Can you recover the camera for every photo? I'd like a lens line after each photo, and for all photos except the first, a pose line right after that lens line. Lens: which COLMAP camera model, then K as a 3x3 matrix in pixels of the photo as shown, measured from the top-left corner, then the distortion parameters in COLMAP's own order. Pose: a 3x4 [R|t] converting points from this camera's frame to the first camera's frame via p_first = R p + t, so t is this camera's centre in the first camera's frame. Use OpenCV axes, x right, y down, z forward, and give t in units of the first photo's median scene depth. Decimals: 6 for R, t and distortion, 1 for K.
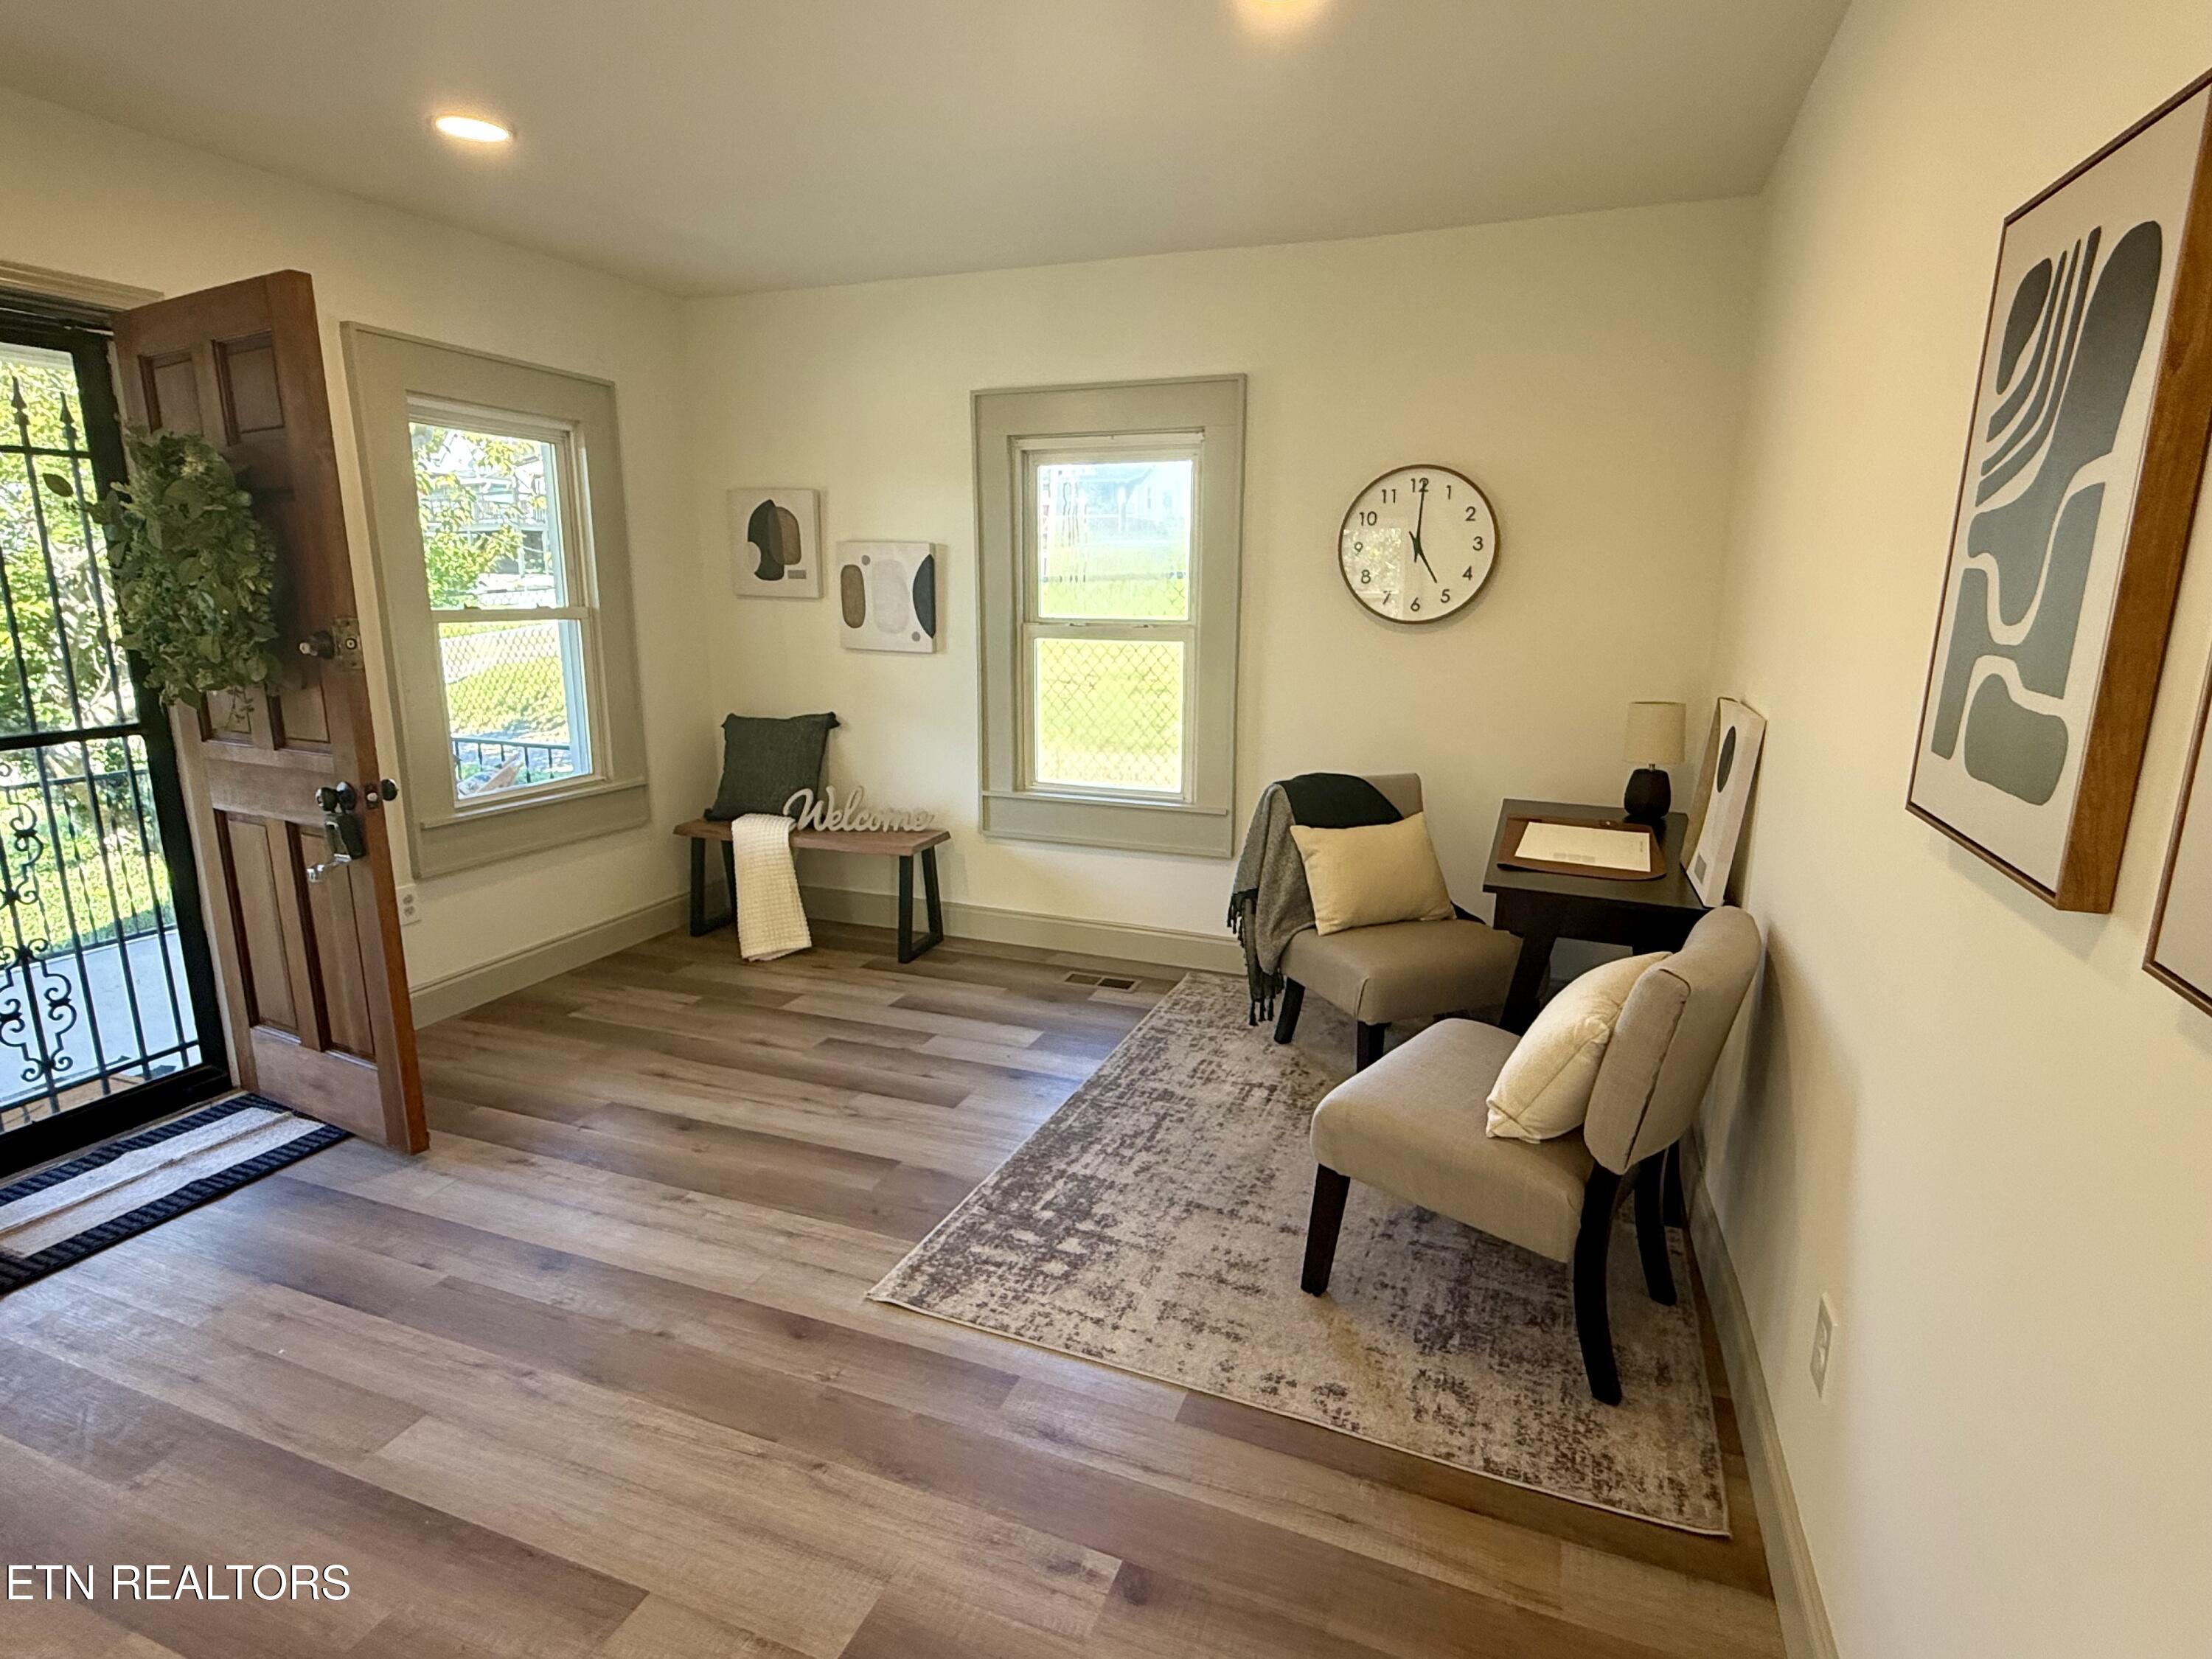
lens RADIAL K [[1148.9, 0, 1106.0], [0, 1148.9, 829.5], [0, 0, 1]] dist [0.001419, 0.000938]
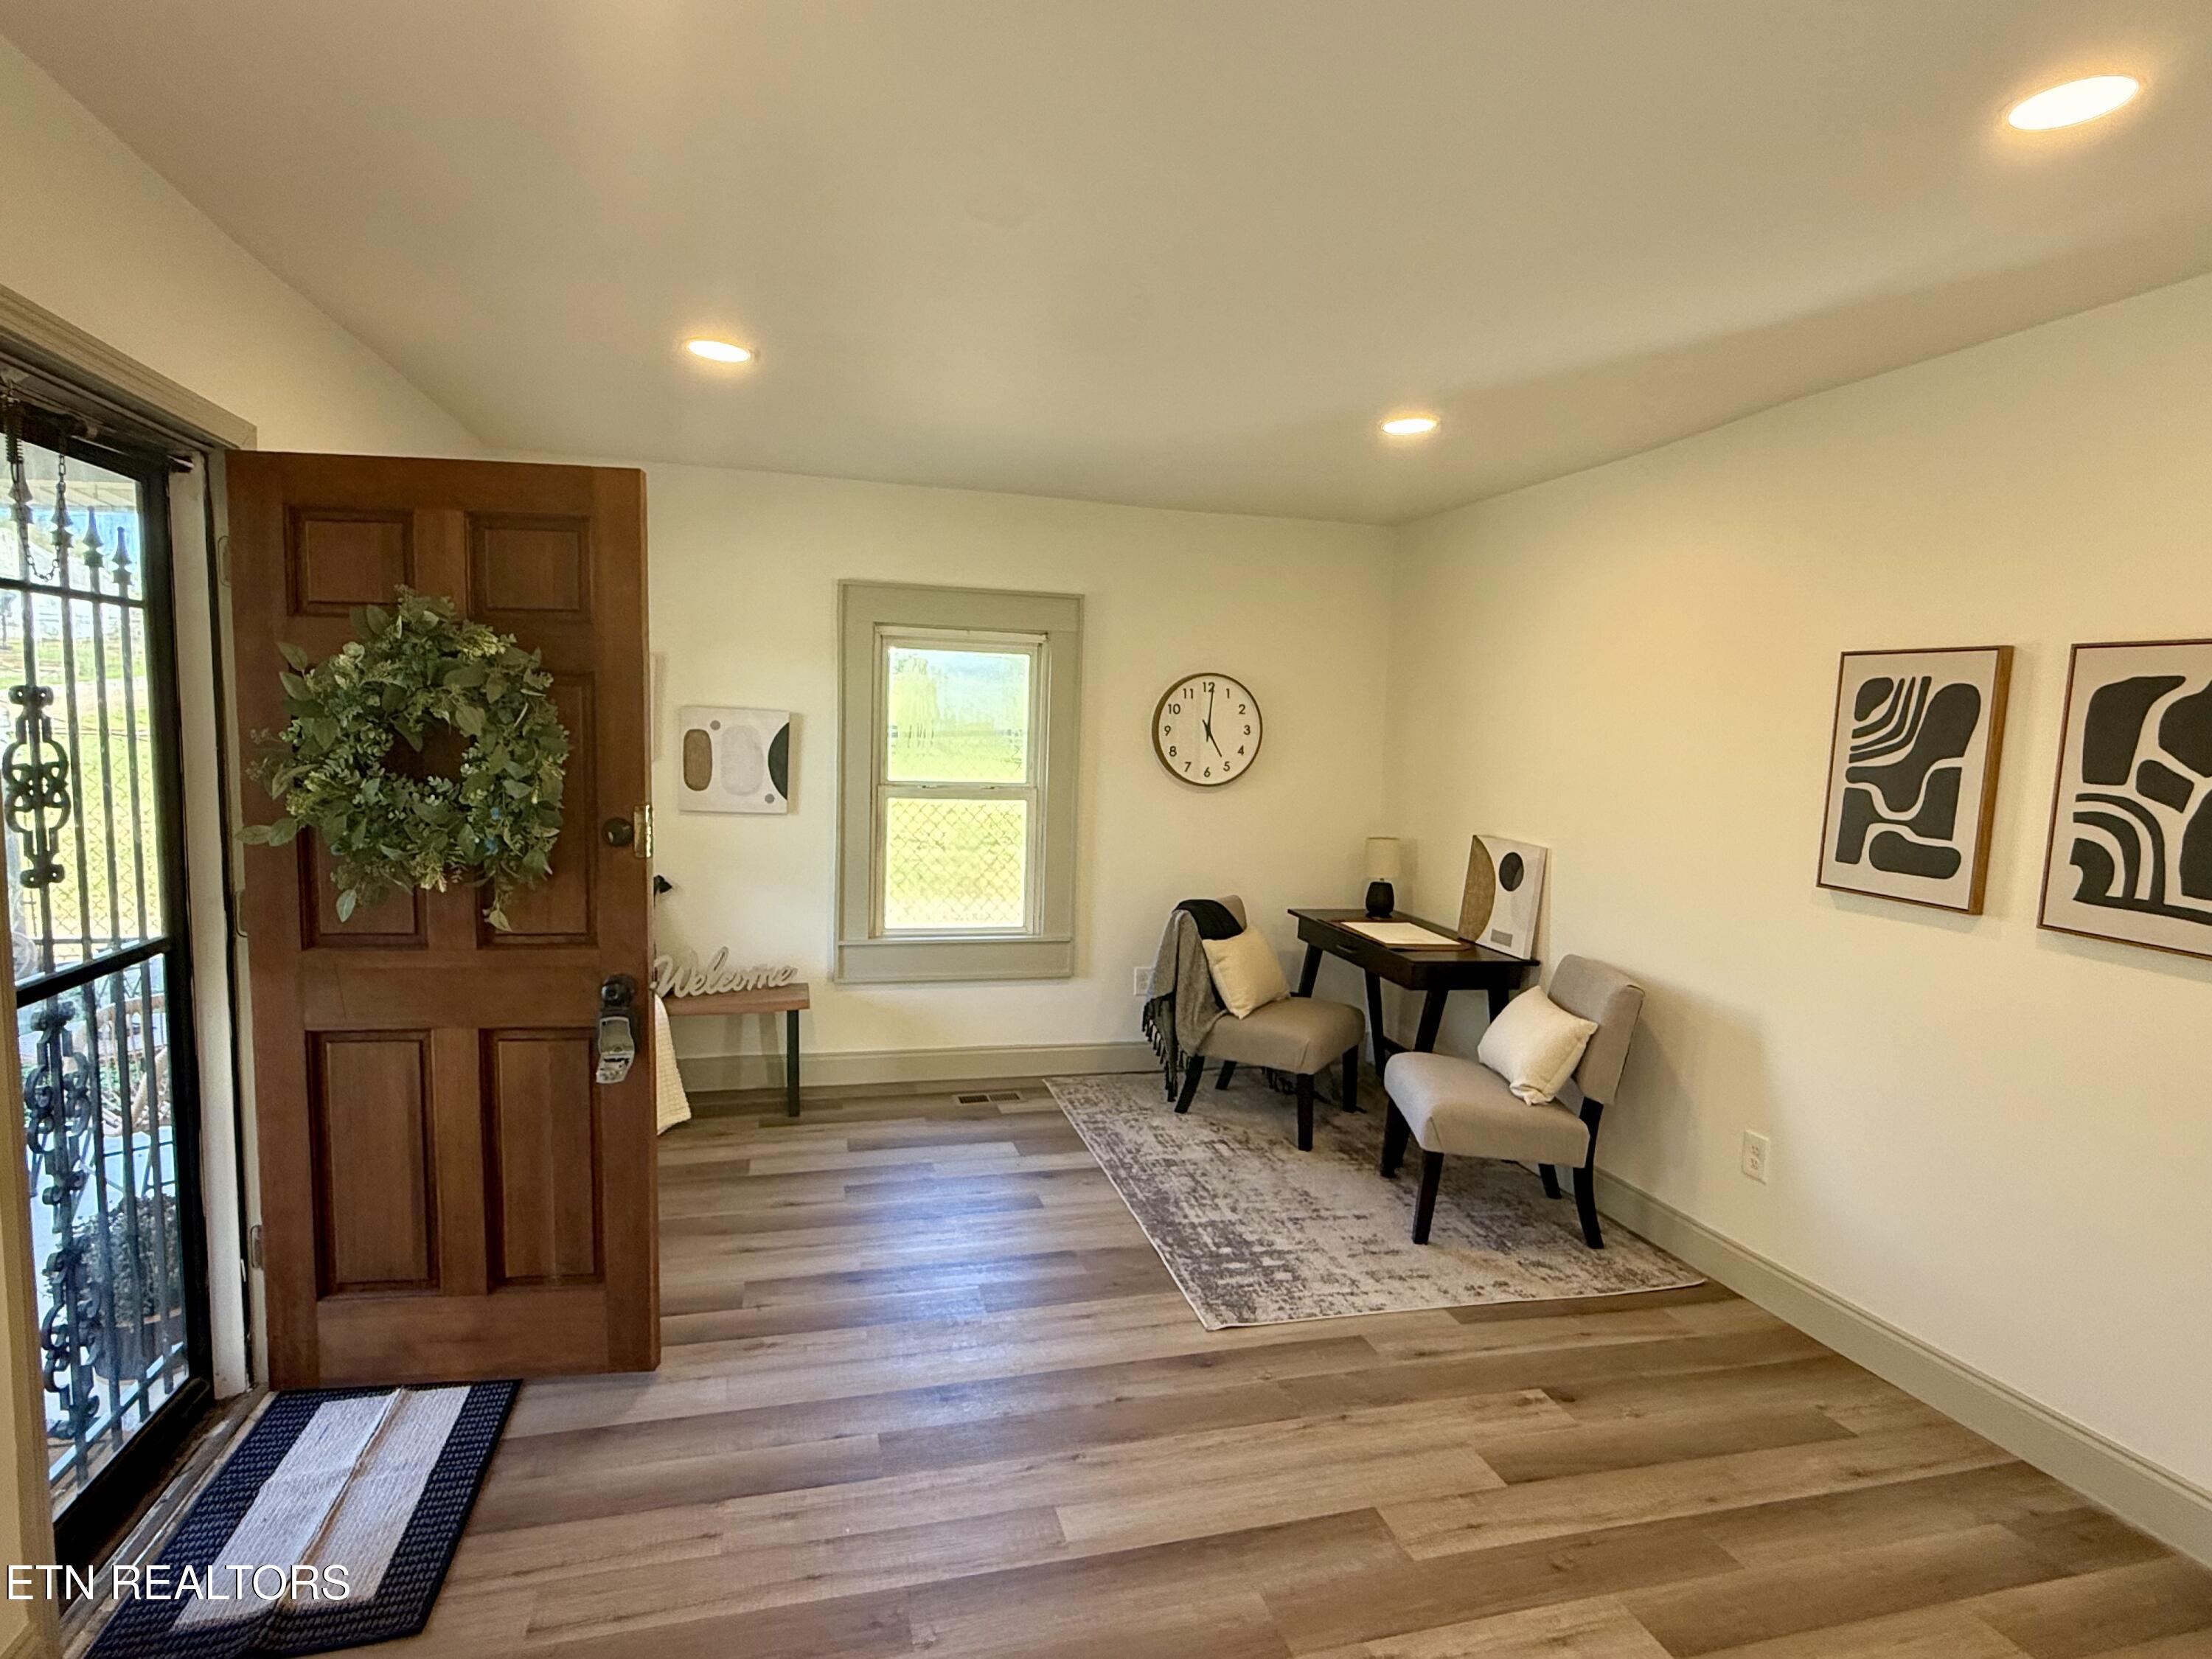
lens RADIAL K [[1148.9, 0, 1106.0], [0, 1148.9, 829.5], [0, 0, 1]] dist [0.001419, 0.000938]
pose [[0.804397, -0.031674, 0.593247, -0.691632], [0.098891, 0.991785, -0.081136, -0.032623], [-0.585804, 0.123932, 0.800921, -0.011863]]
